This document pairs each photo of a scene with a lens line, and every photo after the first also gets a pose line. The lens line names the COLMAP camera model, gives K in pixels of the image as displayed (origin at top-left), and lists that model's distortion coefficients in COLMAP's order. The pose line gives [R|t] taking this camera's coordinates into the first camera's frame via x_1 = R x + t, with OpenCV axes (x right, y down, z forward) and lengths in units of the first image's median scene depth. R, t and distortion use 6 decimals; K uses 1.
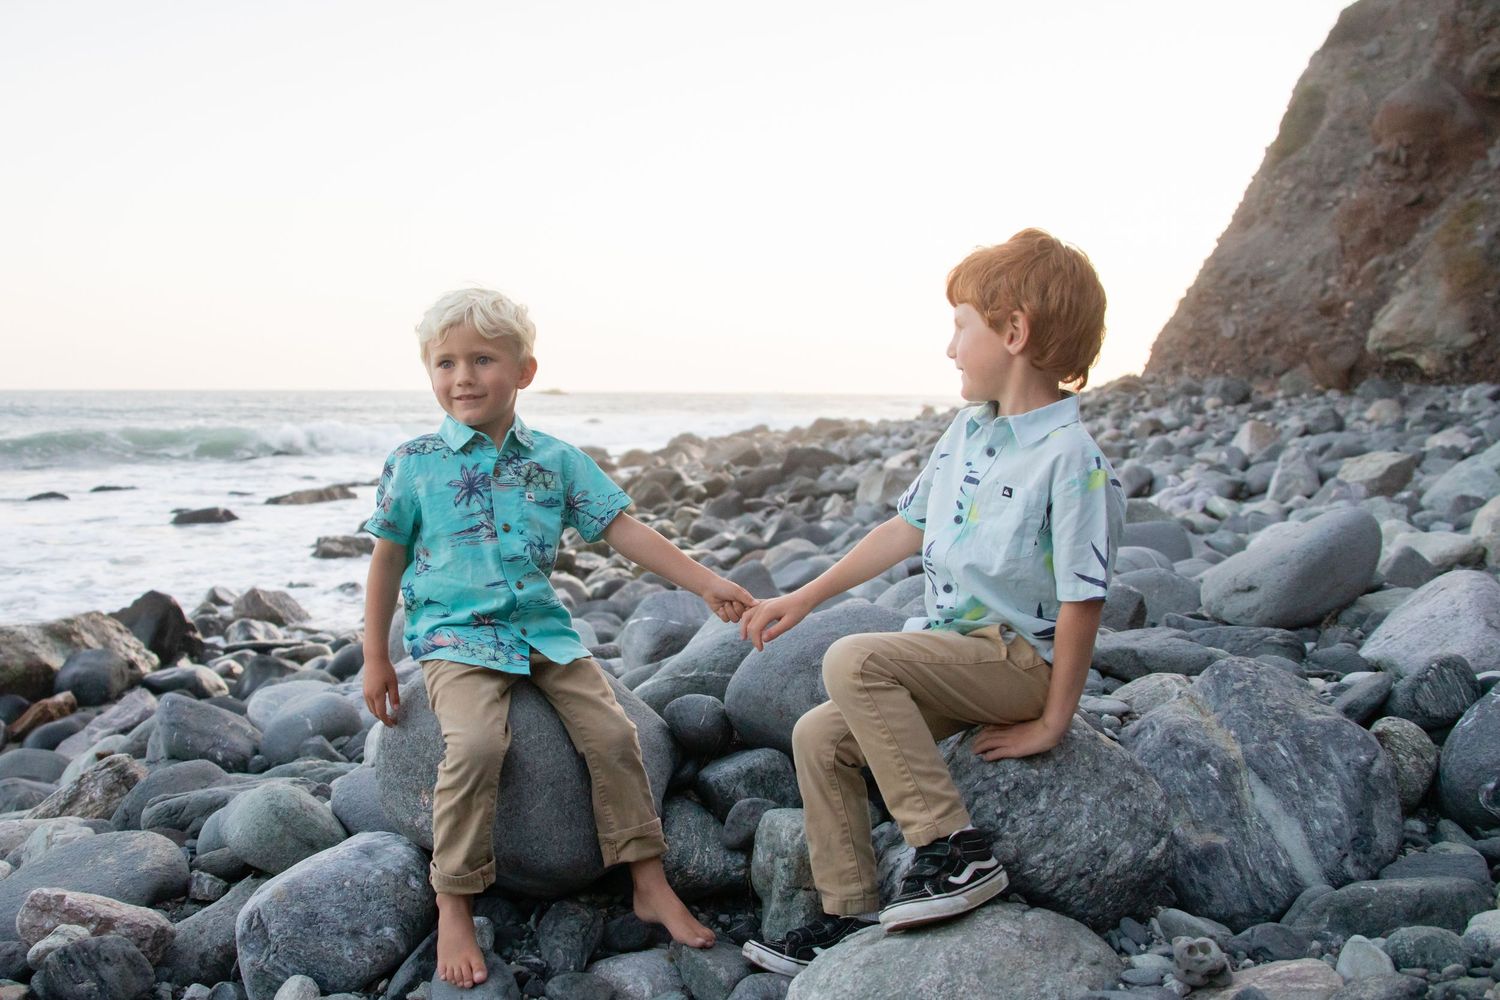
lens RADIAL K [[1402.0, 0, 632.0], [0, 1402.0, 477.6], [0, 0, 1]] dist [-0.165821, 0.101078]
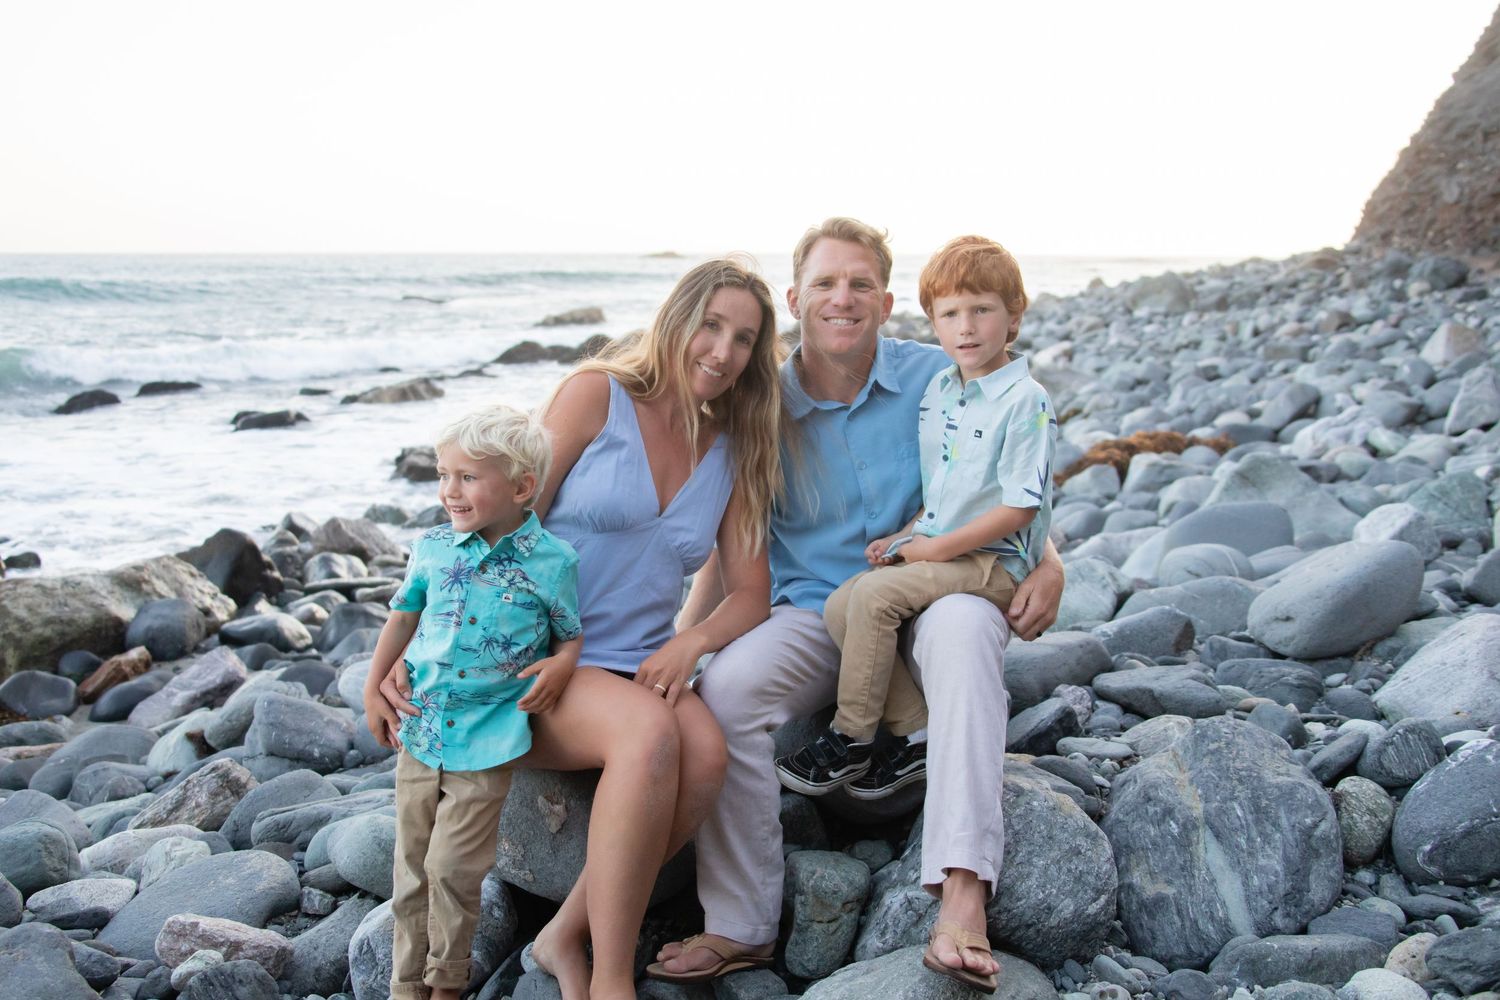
lens RADIAL K [[1593.0, 0, 721.1], [0, 1593.0, 505.6], [0, 0, 1]] dist [-0.082855, 0.186974]
pose [[0.999731, -0.000214, -0.023212, 0.046883], [0.002421, 0.995468, 0.095068, -0.127941], [0.023087, -0.095099, 0.995200, -0.227957]]
